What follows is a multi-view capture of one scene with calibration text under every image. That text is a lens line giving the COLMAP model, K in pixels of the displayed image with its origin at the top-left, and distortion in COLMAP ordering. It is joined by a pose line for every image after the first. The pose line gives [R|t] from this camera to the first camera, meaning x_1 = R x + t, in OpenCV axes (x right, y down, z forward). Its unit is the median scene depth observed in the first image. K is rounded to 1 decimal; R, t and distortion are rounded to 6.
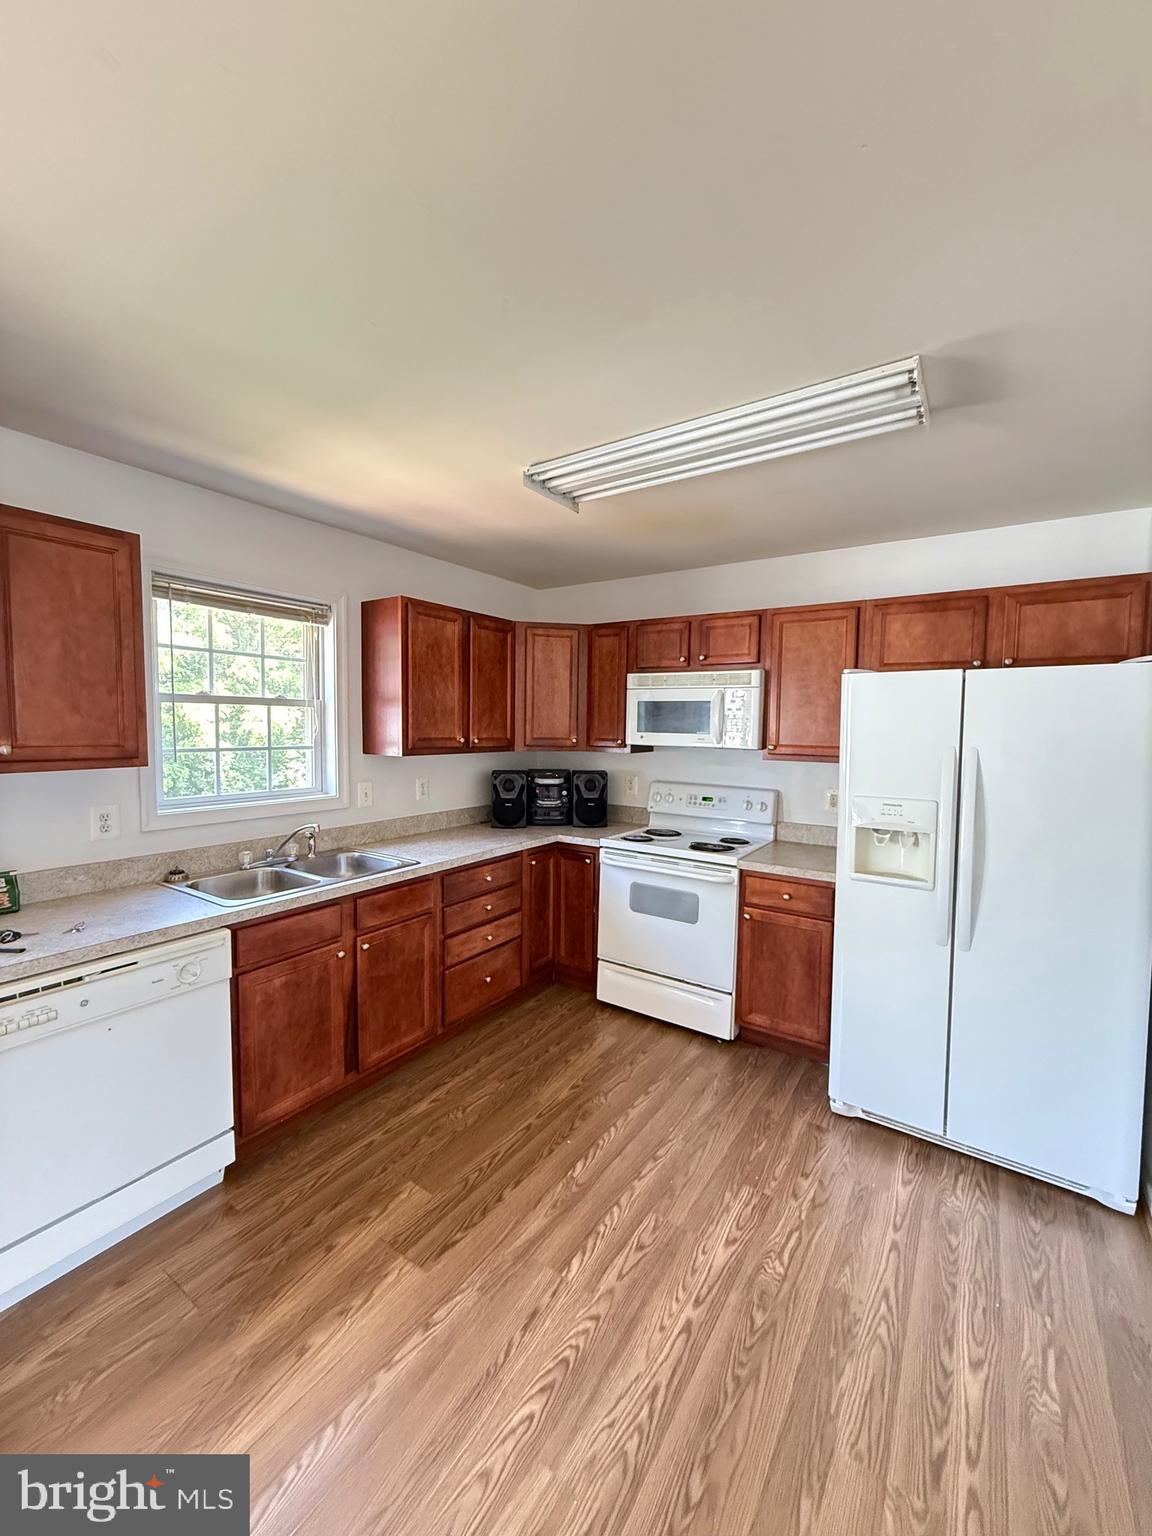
lens RADIAL K [[613.0, 0, 578.0], [0, 613.0, 763.6], [0, 0, 1]] dist [0.000452, 0.000095]
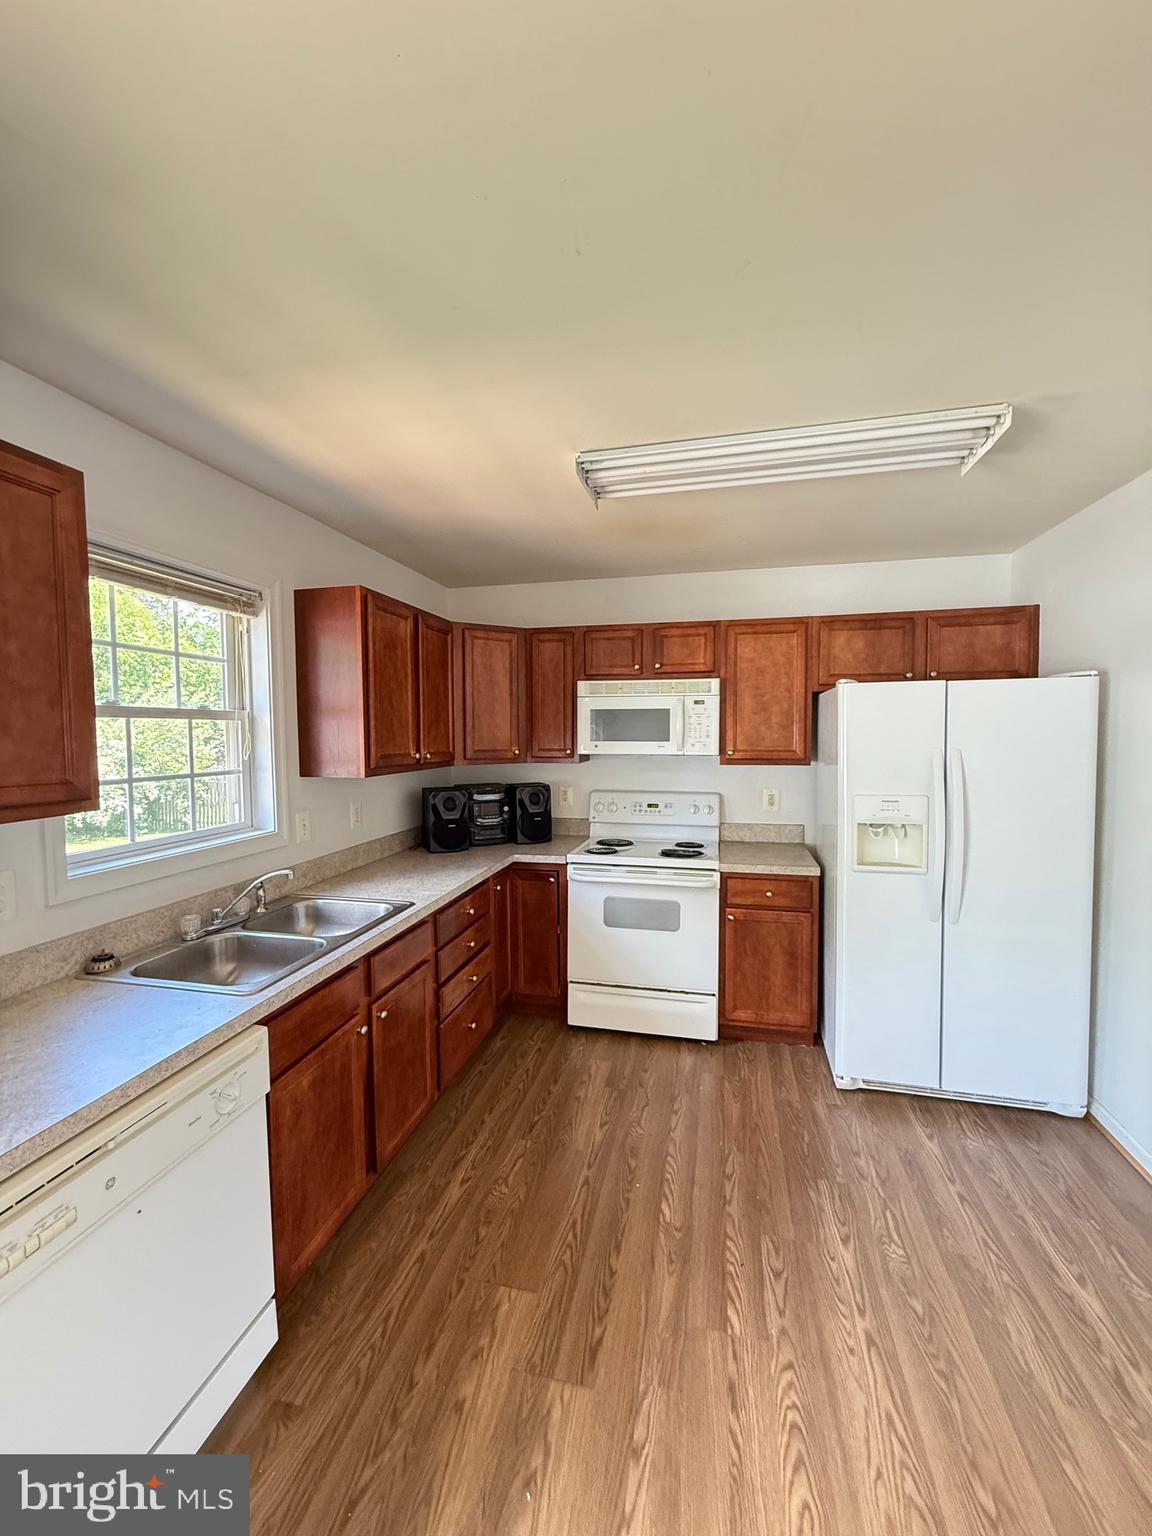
lens RADIAL K [[611.4, 0, 578.4], [0, 611.4, 763.6], [0, 0, 1]] dist [-0.000254, 0.000333]
pose [[0.935262, -0.038370, 0.351869, -0.307652], [0.042189, 0.999105, -0.003189, -0.016154], [-0.351432, 0.017827, 0.936044, 0.118948]]
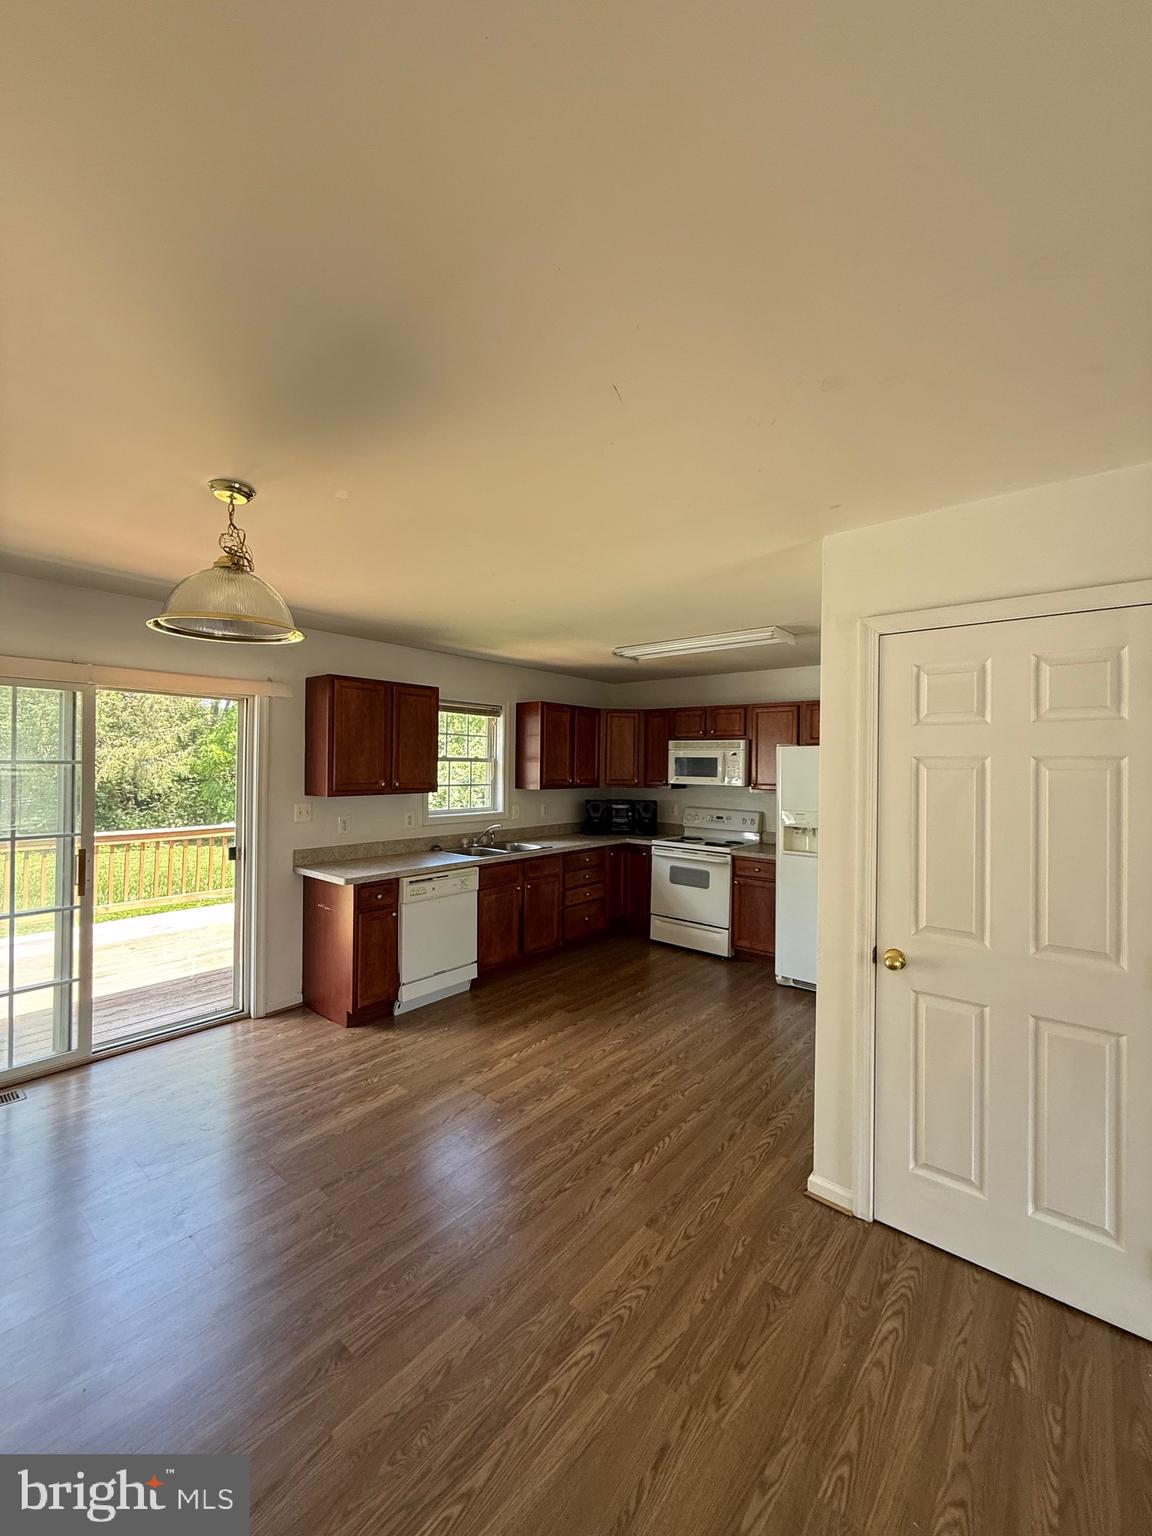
lens RADIAL K [[611.4, 0, 578.4], [0, 611.4, 763.6], [0, 0, 1]] dist [-0.000254, 0.000333]
pose [[0.995070, -0.001283, -0.099162, 0.002669], [-0.005441, 0.997704, -0.067507, 0.032043], [0.099021, 0.067714, 0.992779, -0.765830]]
